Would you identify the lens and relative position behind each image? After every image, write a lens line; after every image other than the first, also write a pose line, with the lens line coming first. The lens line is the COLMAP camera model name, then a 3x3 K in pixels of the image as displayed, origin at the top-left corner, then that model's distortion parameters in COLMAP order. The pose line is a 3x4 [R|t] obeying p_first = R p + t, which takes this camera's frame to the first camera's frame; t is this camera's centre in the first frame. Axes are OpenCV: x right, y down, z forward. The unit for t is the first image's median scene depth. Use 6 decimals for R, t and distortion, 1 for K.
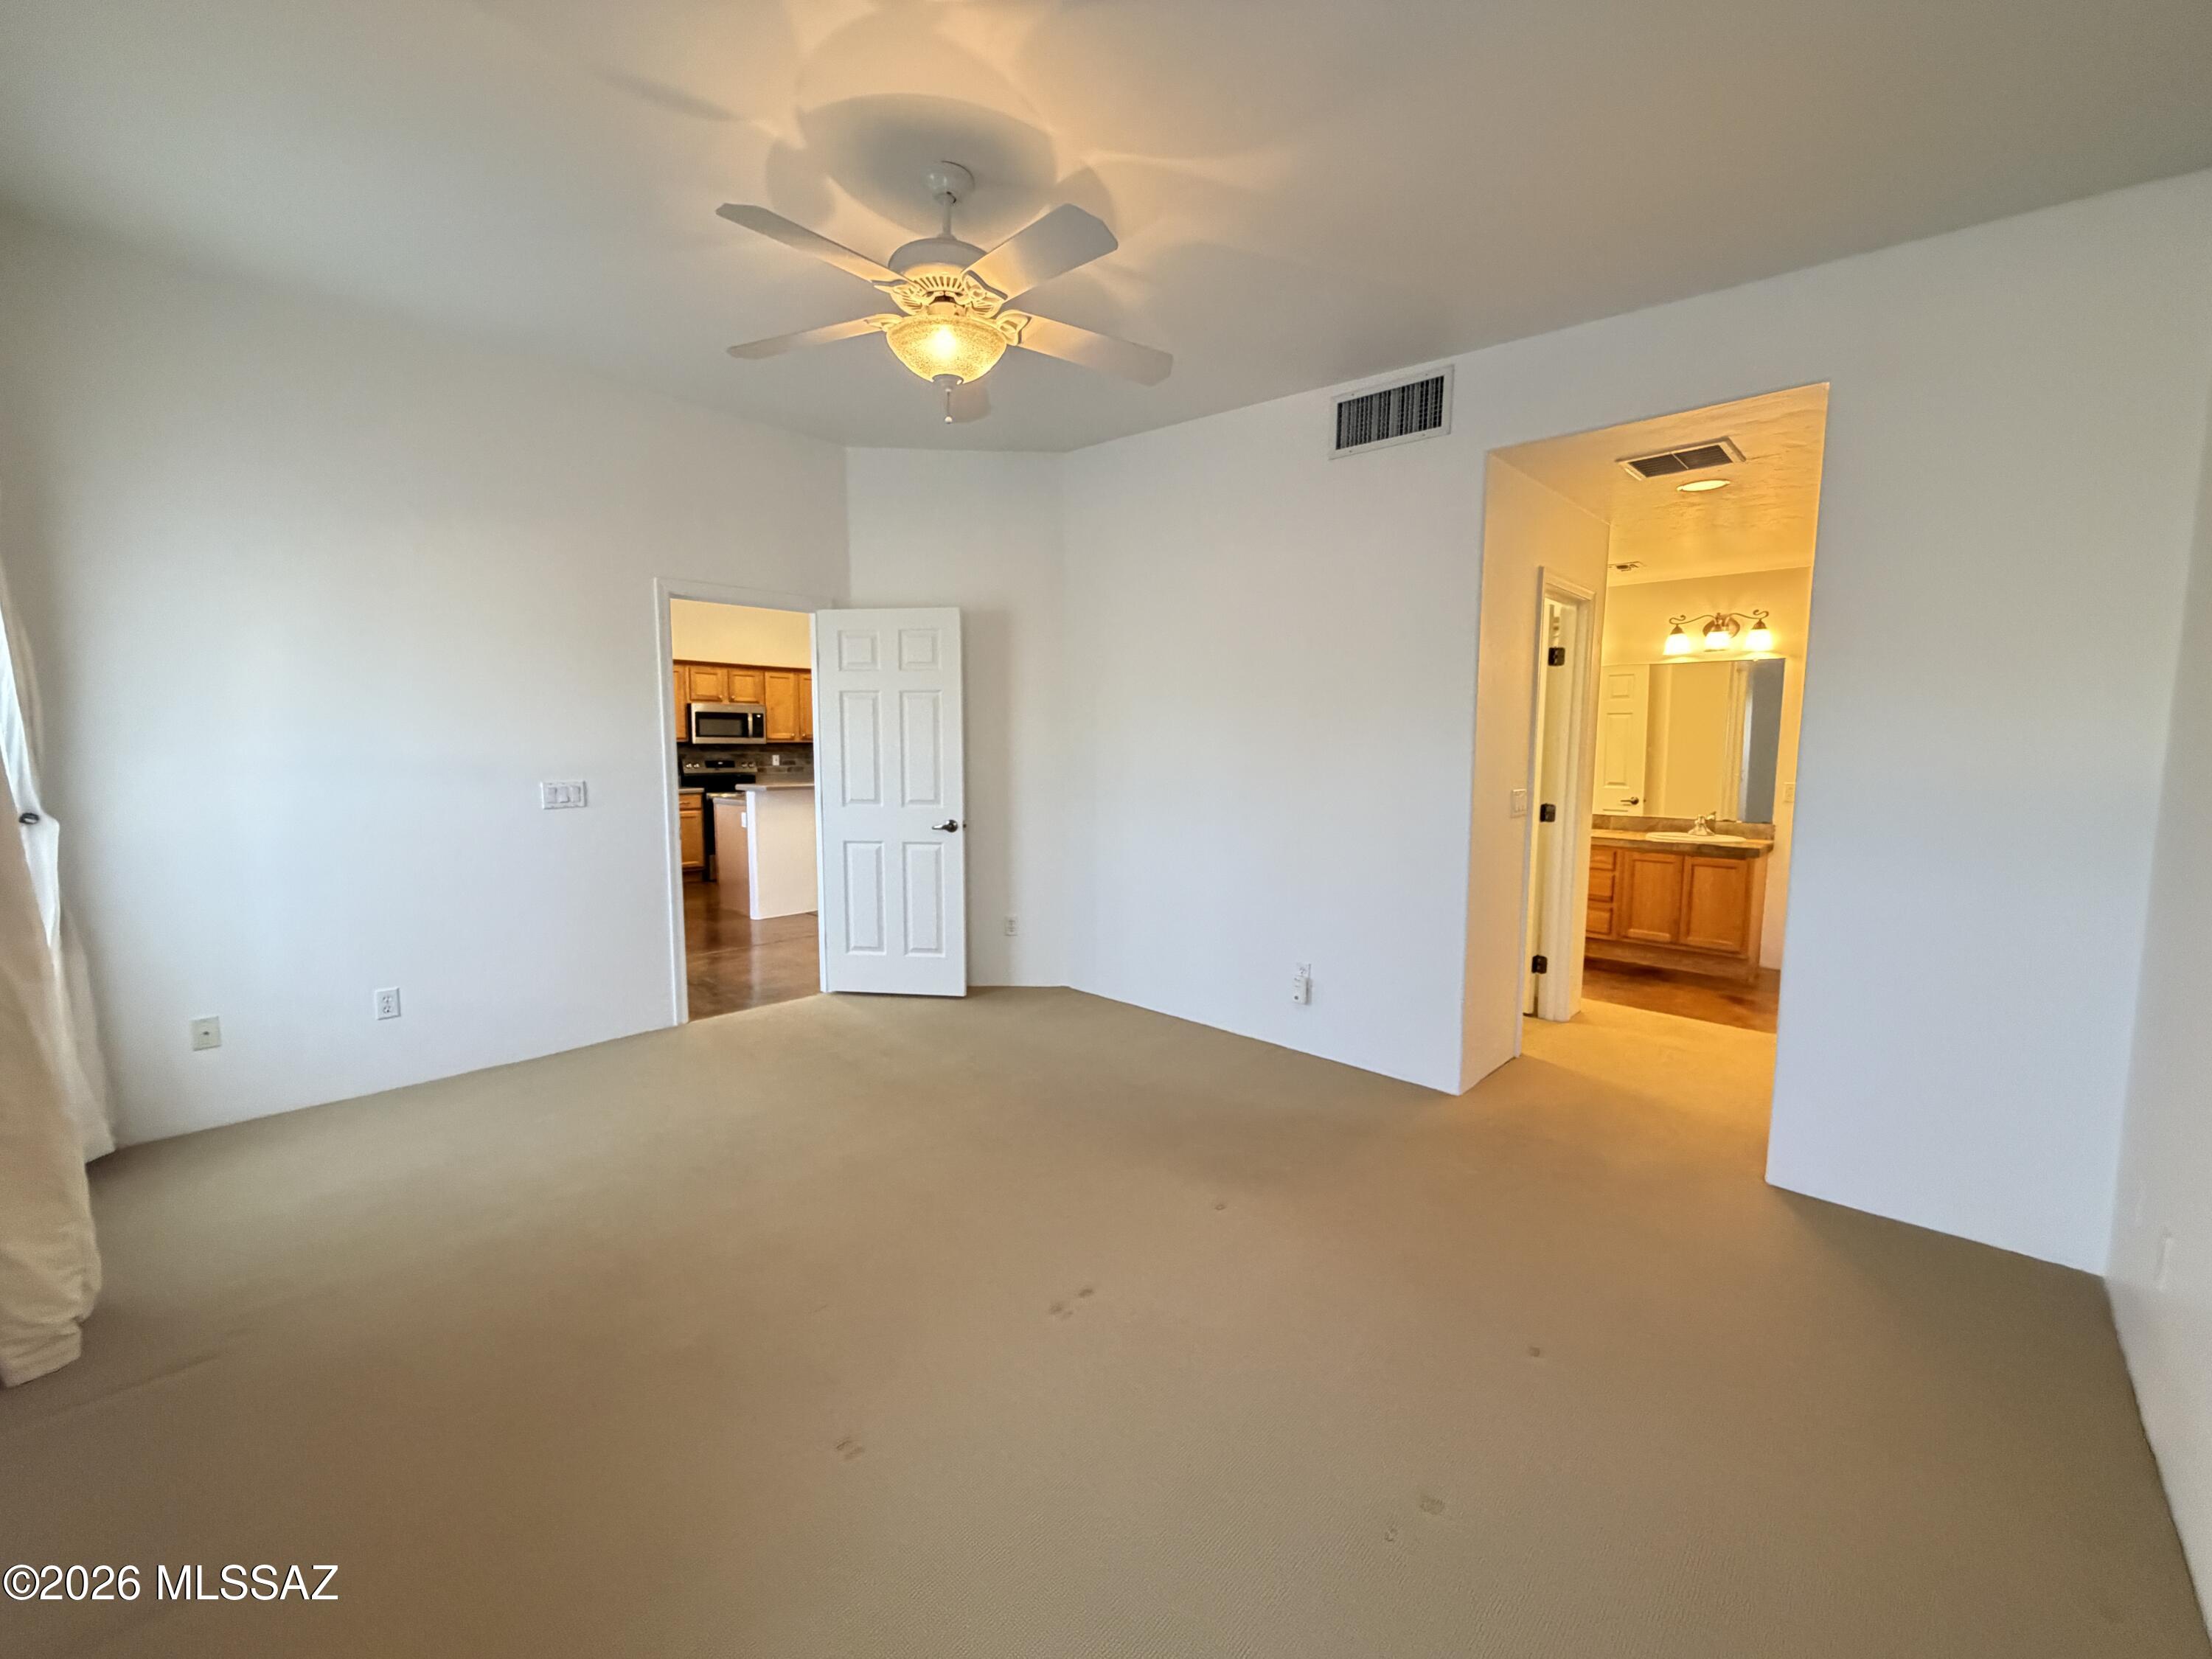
lens RADIAL K [[882.2, 0, 1096.9], [0, 882.2, 828.5], [0, 0, 1]] dist [-0.001547, 0.000315]
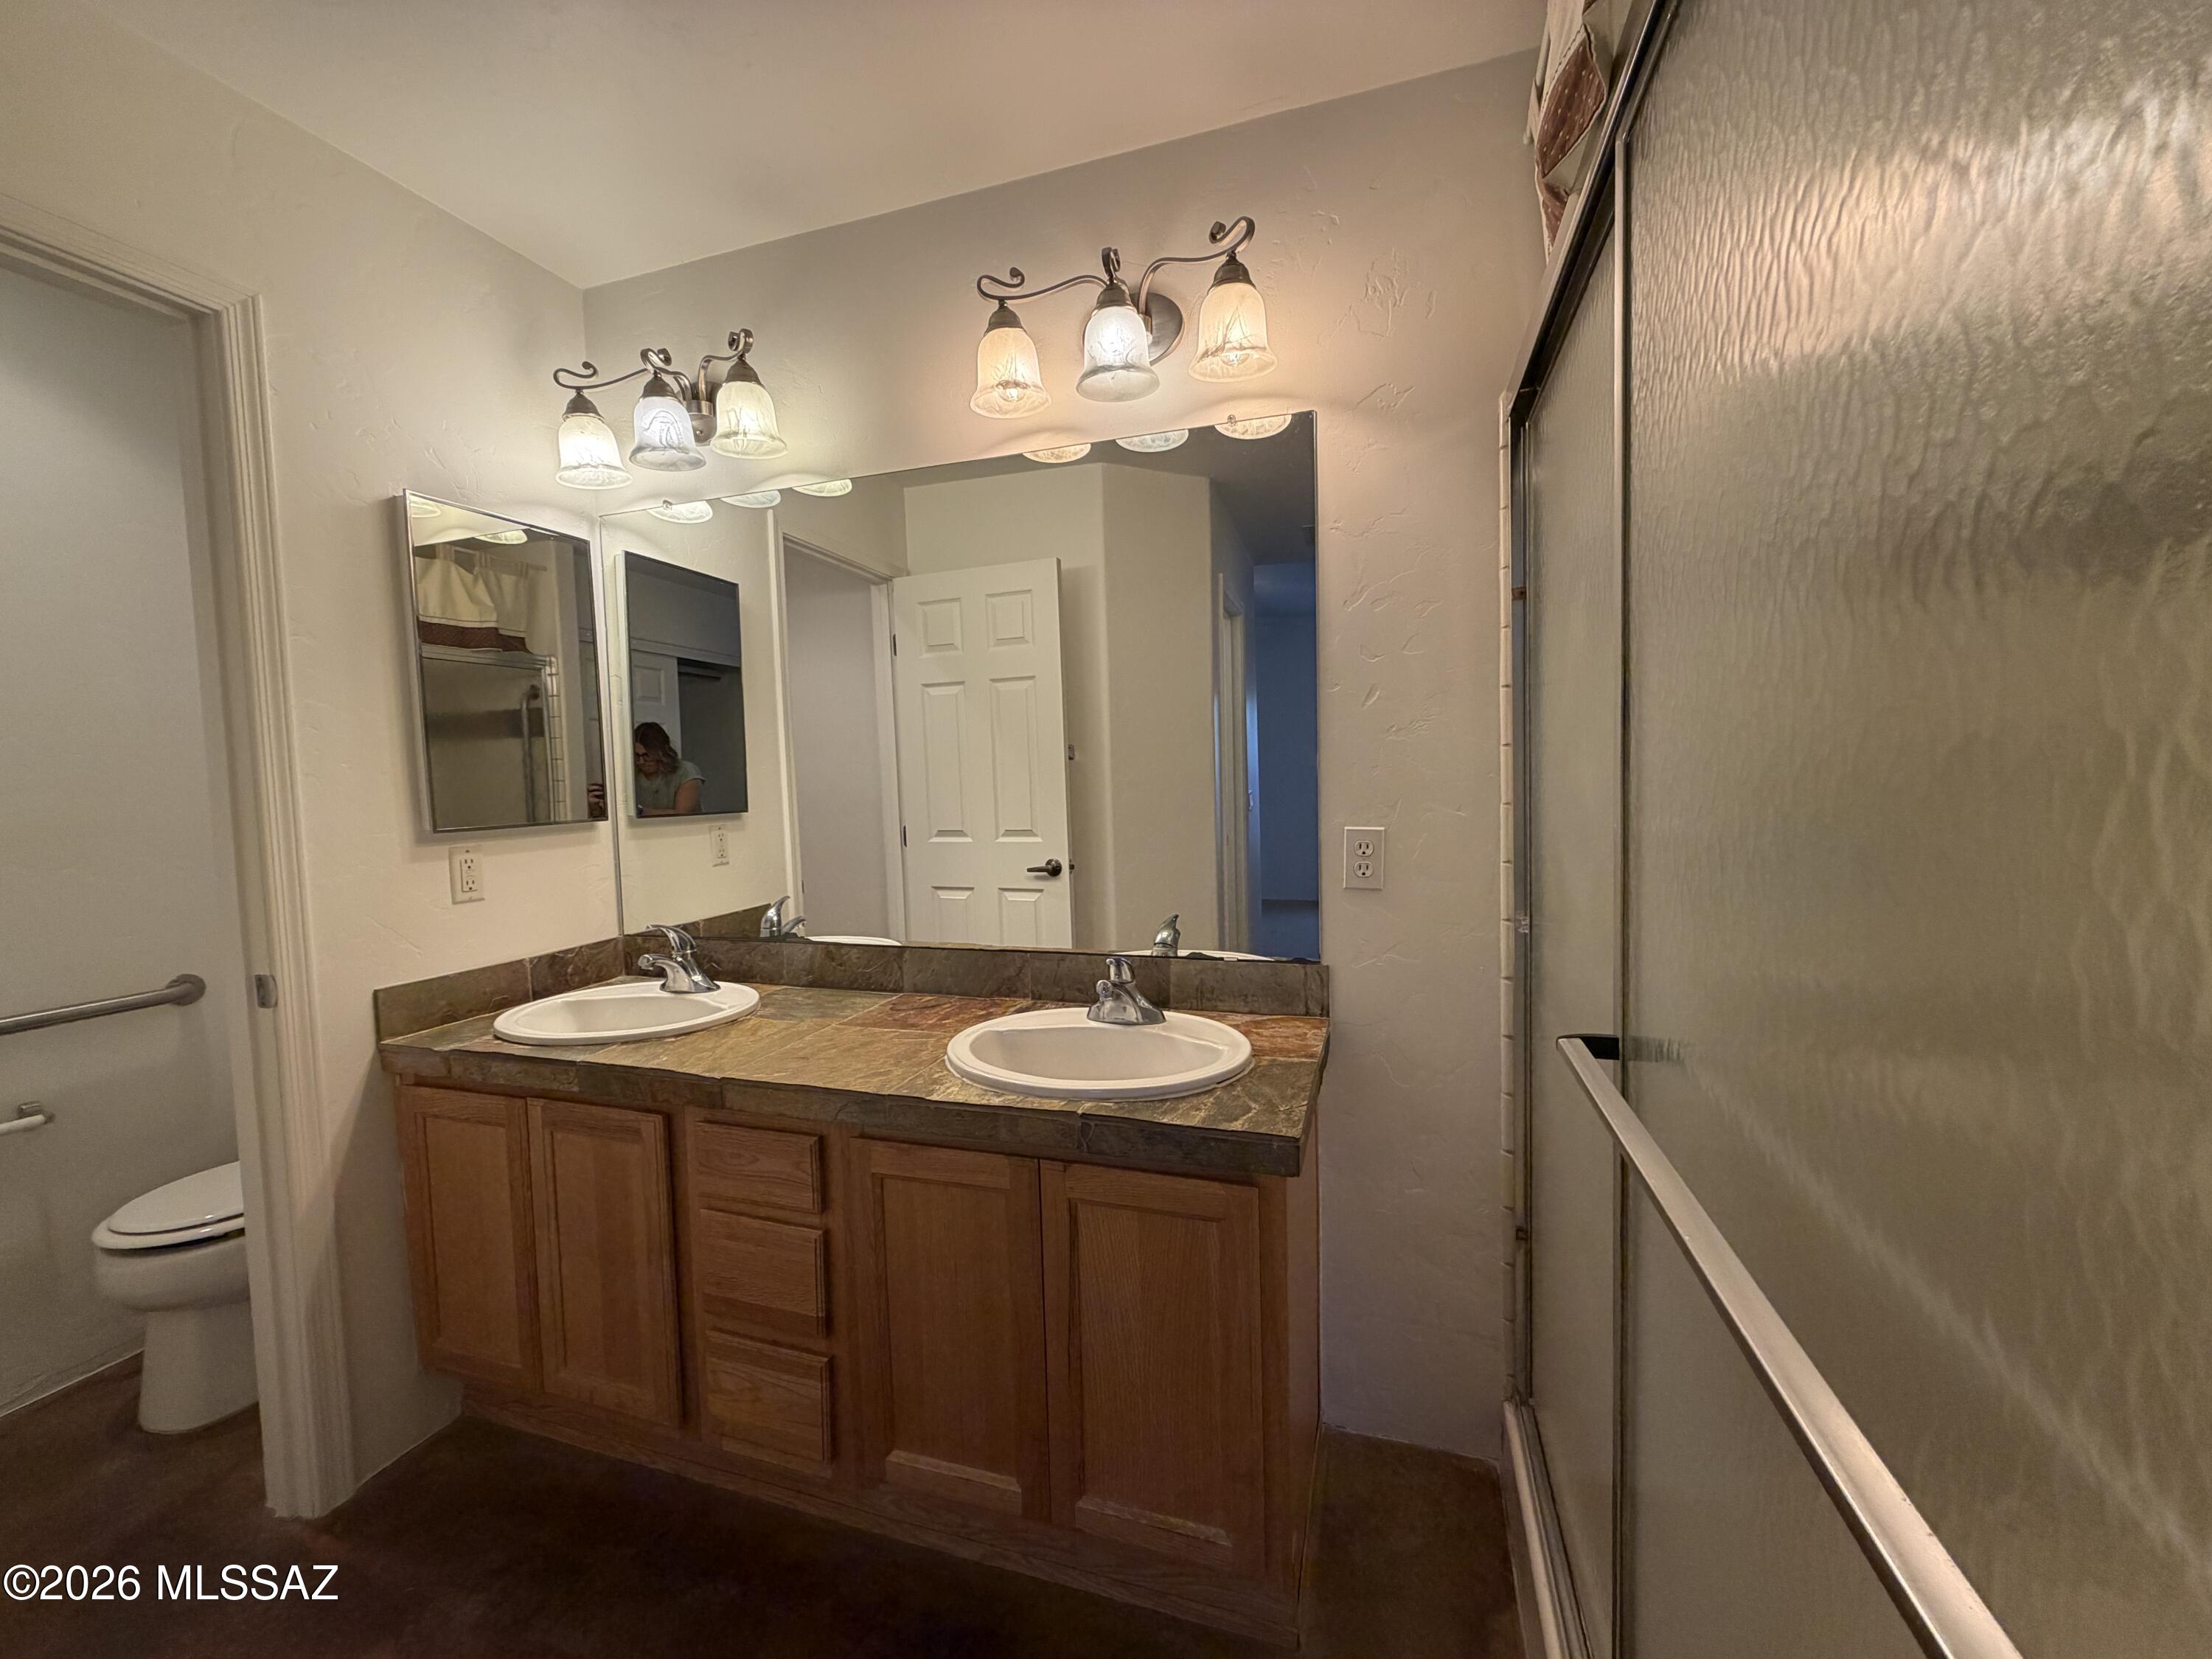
lens RADIAL K [[882.2, 0, 1111.8], [0, 882.2, 828.6], [0, 0, 1]] dist [-0.001547, 0.000315]
pose [[0.897080, -0.055020, 0.438429, 0.556976], [0.073906, 0.996923, -0.026113, -0.047478], [-0.435644, 0.055828, 0.898386, 0.737189]]
